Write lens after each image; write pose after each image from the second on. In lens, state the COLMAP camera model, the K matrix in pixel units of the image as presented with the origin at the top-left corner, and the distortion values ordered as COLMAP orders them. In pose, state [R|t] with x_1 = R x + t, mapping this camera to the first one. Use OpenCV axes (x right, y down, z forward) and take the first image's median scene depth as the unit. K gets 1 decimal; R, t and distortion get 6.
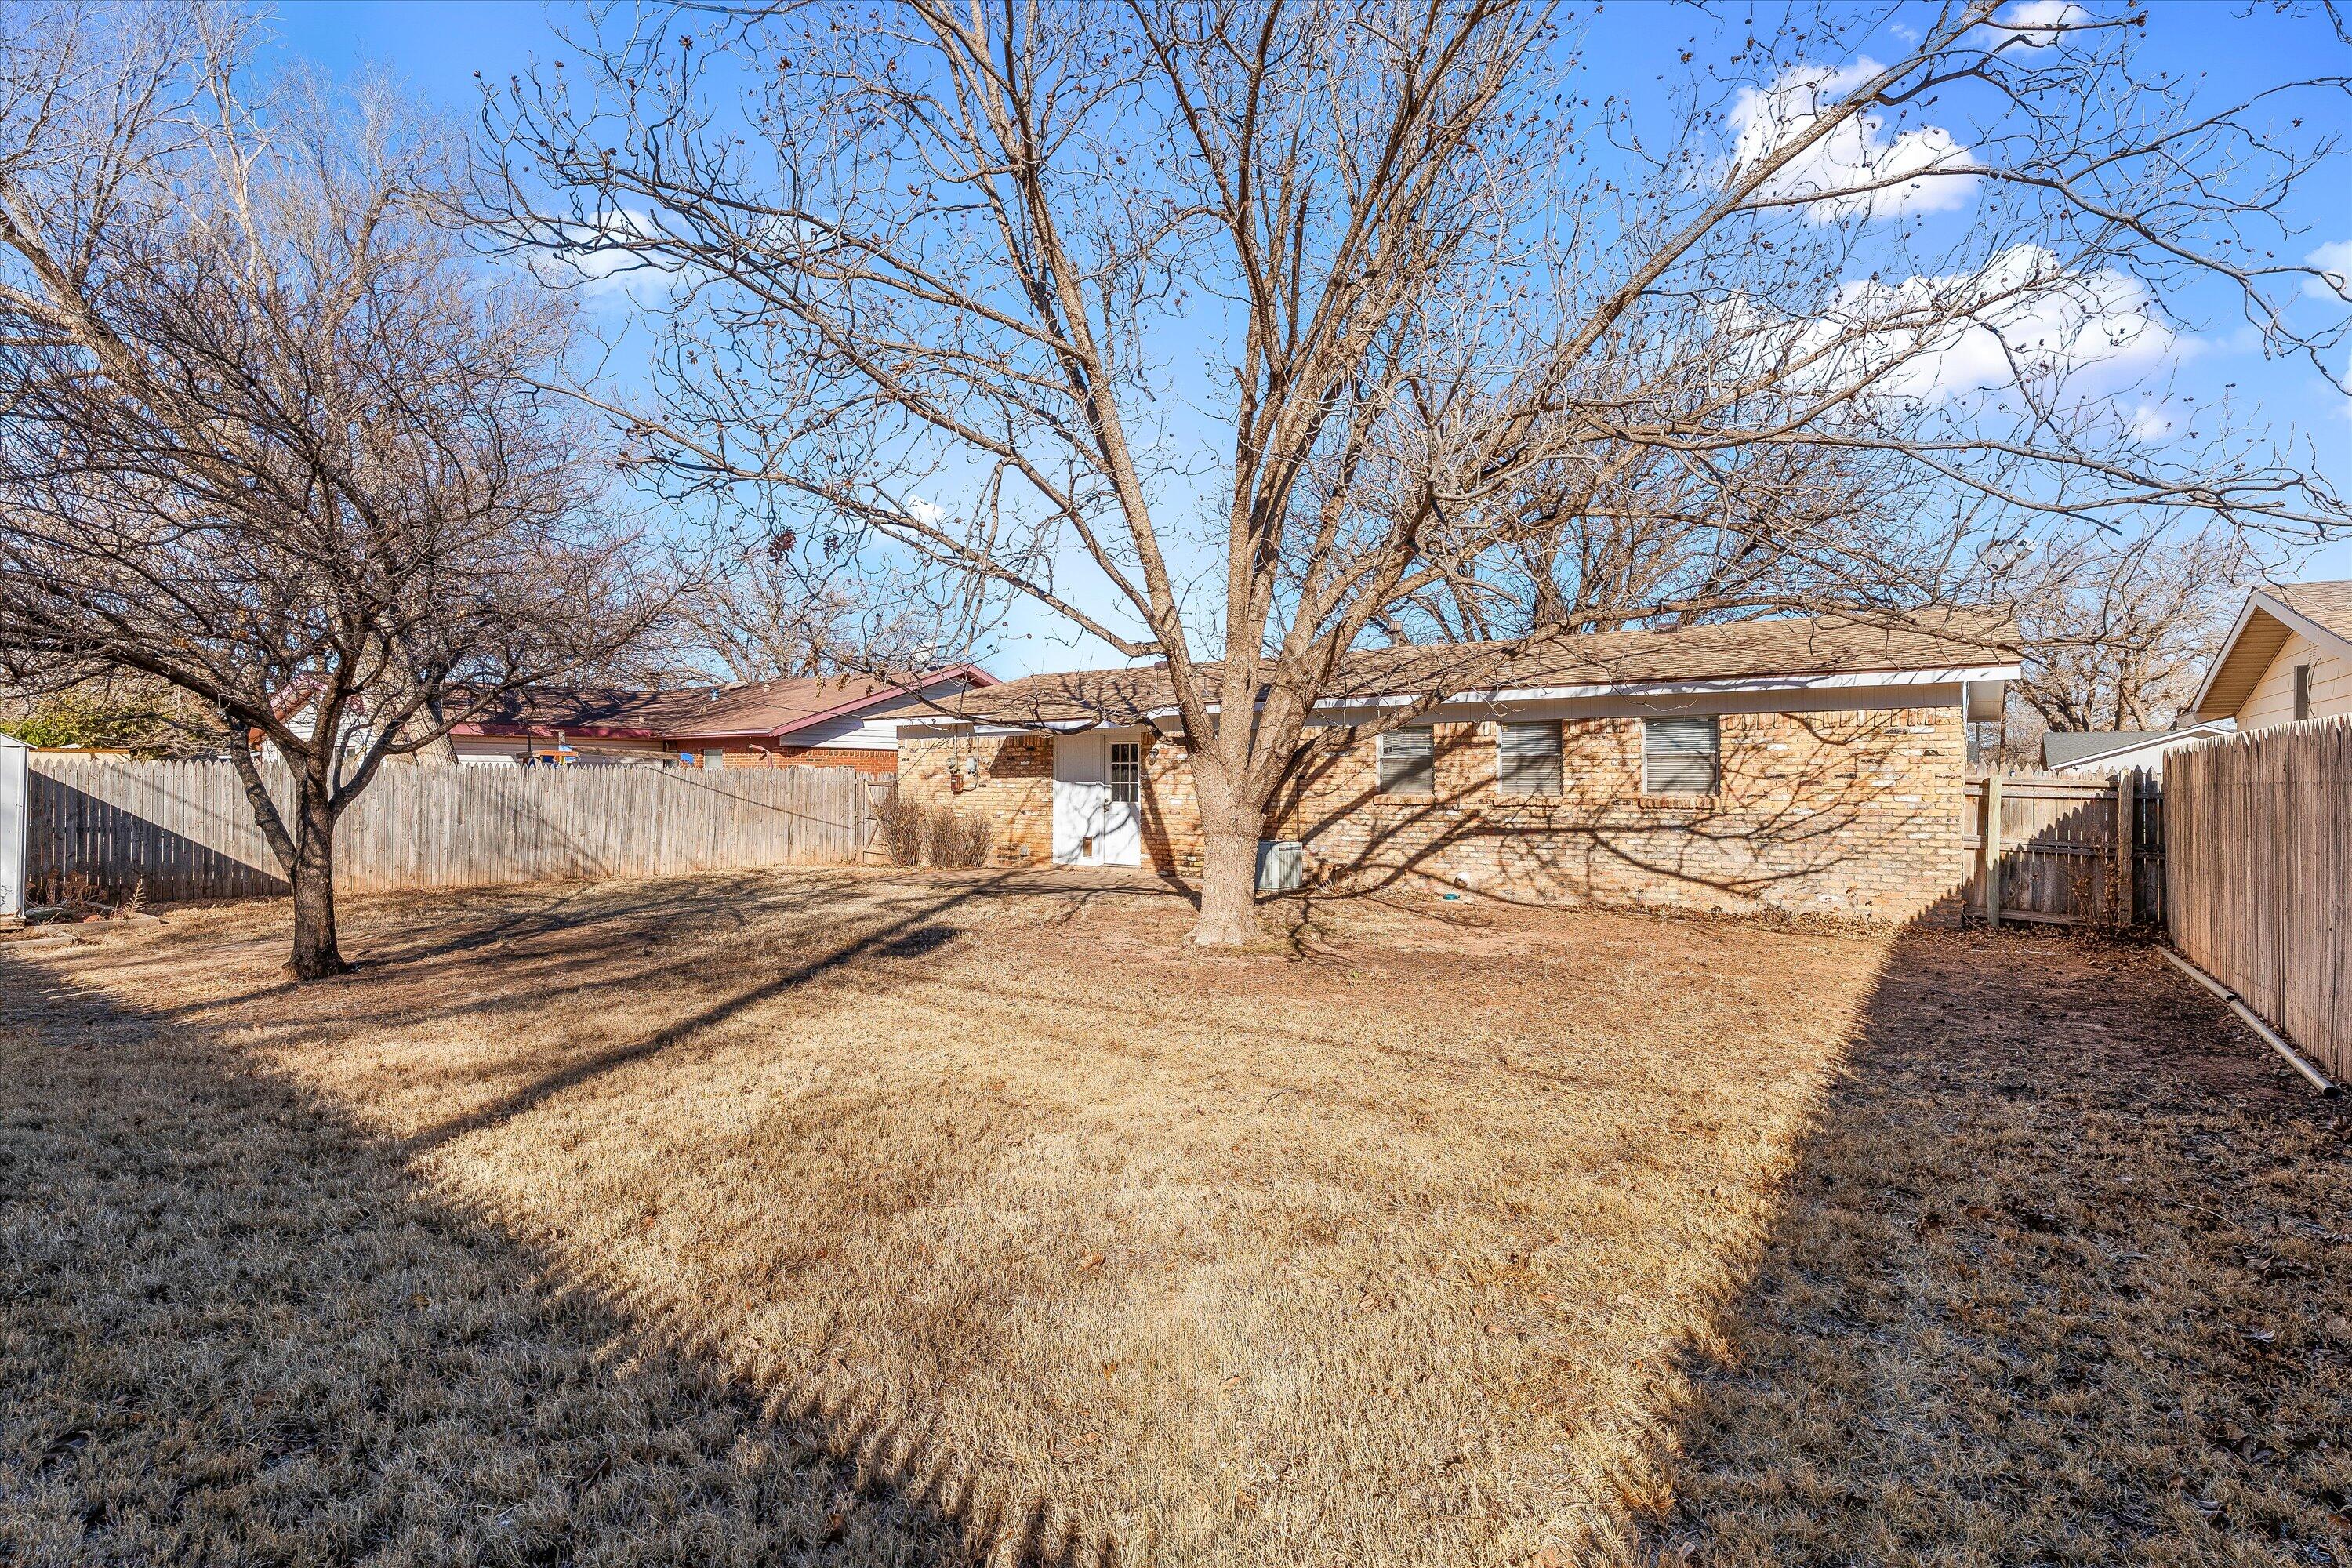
lens RADIAL K [[1117.2, 0, 1176.5], [0, 1117.2, 779.5], [0, 0, 1]] dist [-0.006298, -0.000208]
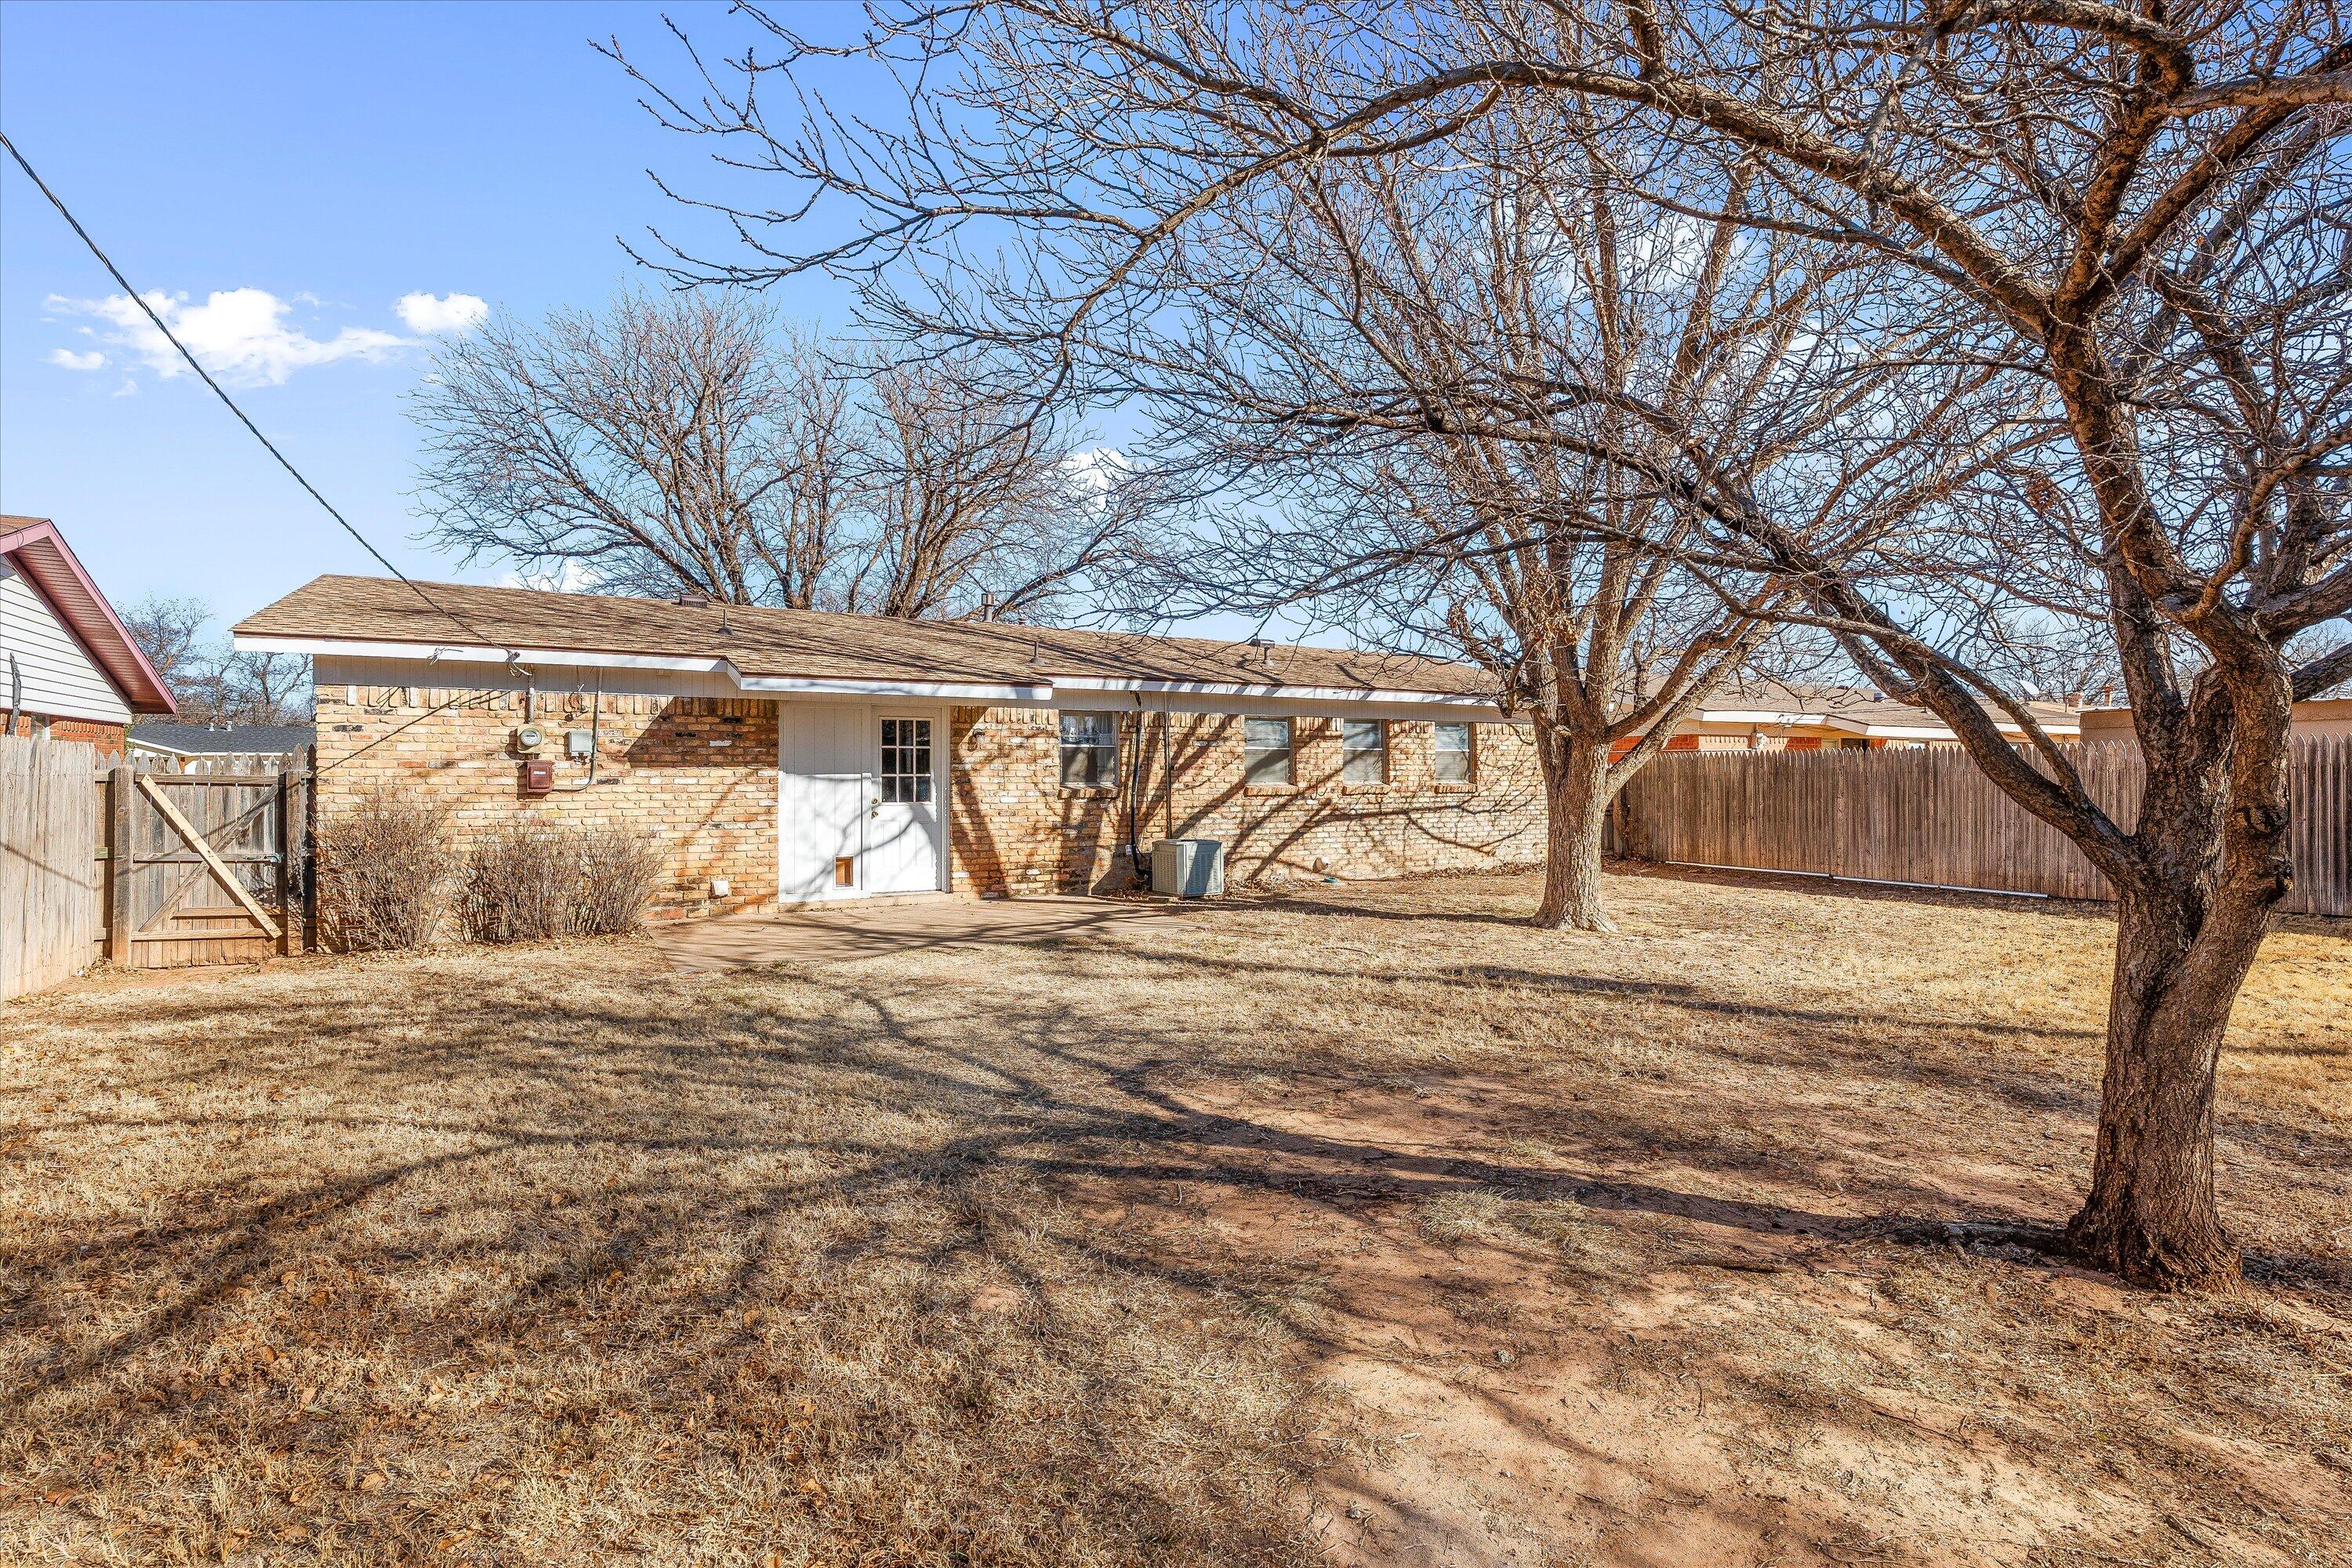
lens RADIAL K [[1117.2, 0, 1175.5], [0, 1117.2, 768.4], [0, 0, 1]] dist [-0.006298, -0.000208]
pose [[0.389434, -0.011020, 0.920989, -0.729877], [-0.009303, 0.999830, 0.015897, -0.016299], [-0.921007, -0.014758, 0.389265, 0.663979]]
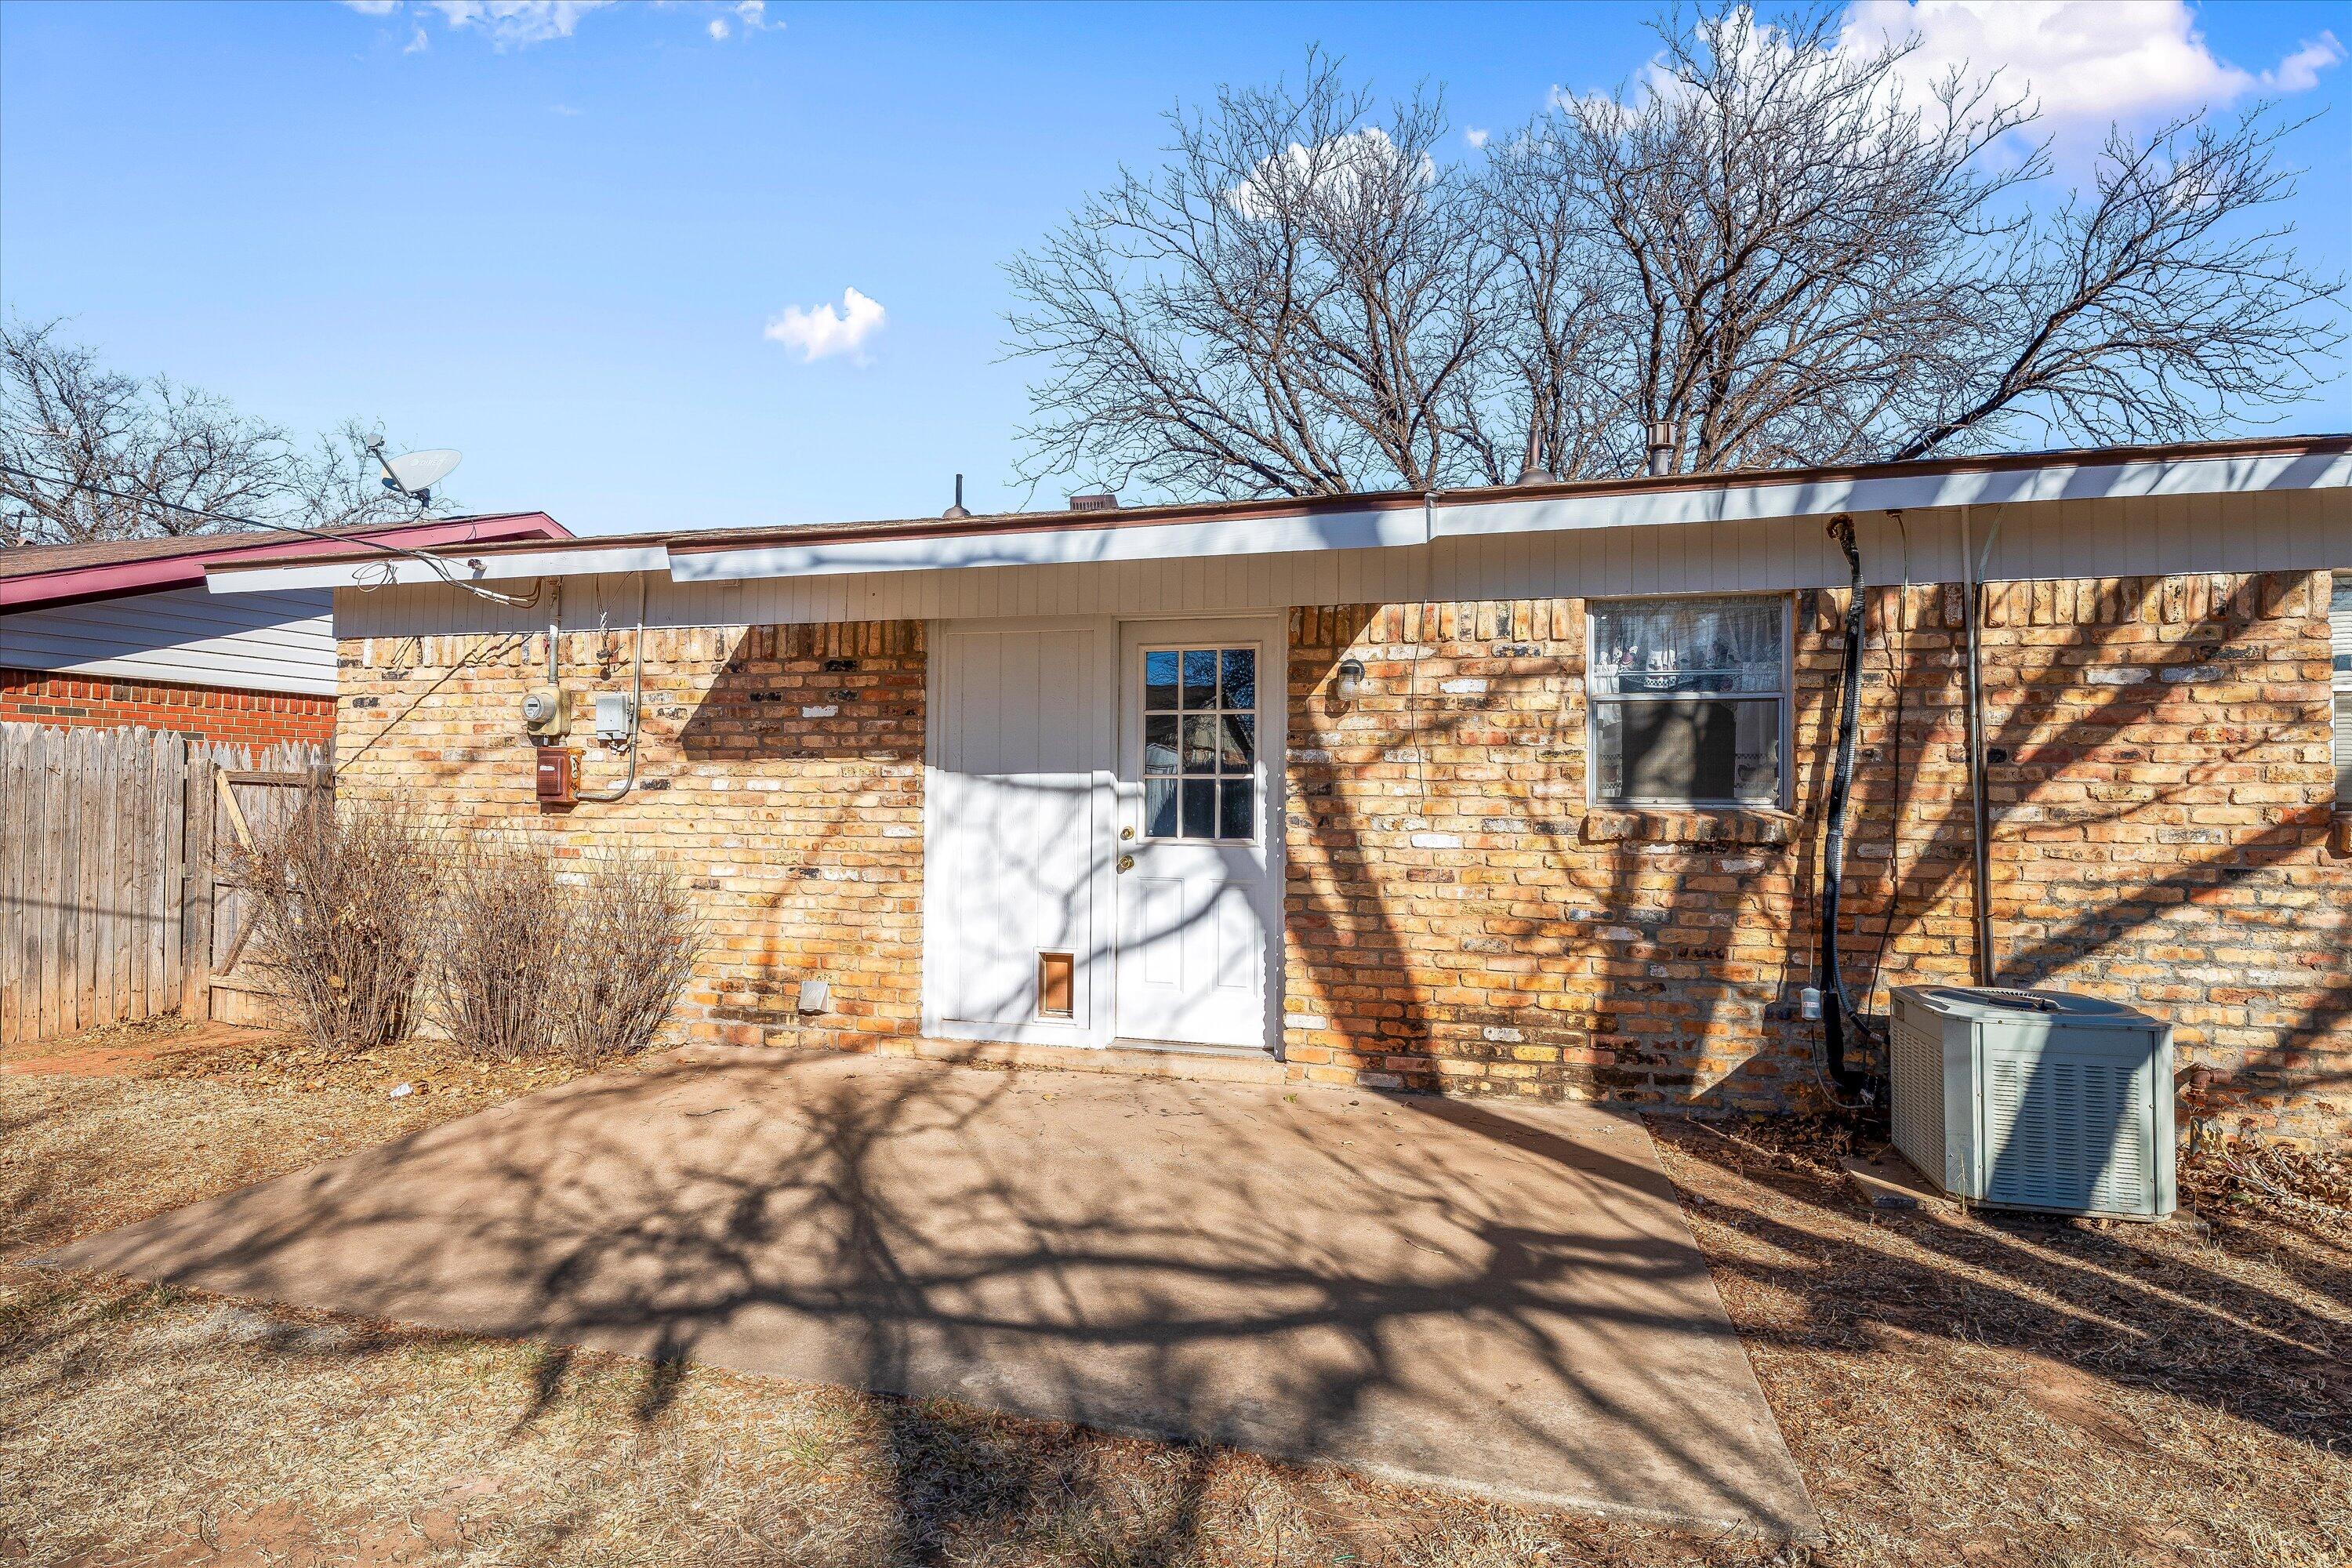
lens RADIAL K [[1117.2, 0, 1187.5], [0, 1117.2, 808.3], [0, 0, 1]] dist [-0.006298, -0.000208]
pose [[0.928664, 0.010515, 0.370773, -0.191685], [-0.010115, 0.999944, -0.003025, 0.014042], [-0.370785, -0.000941, 0.928718, 0.832674]]
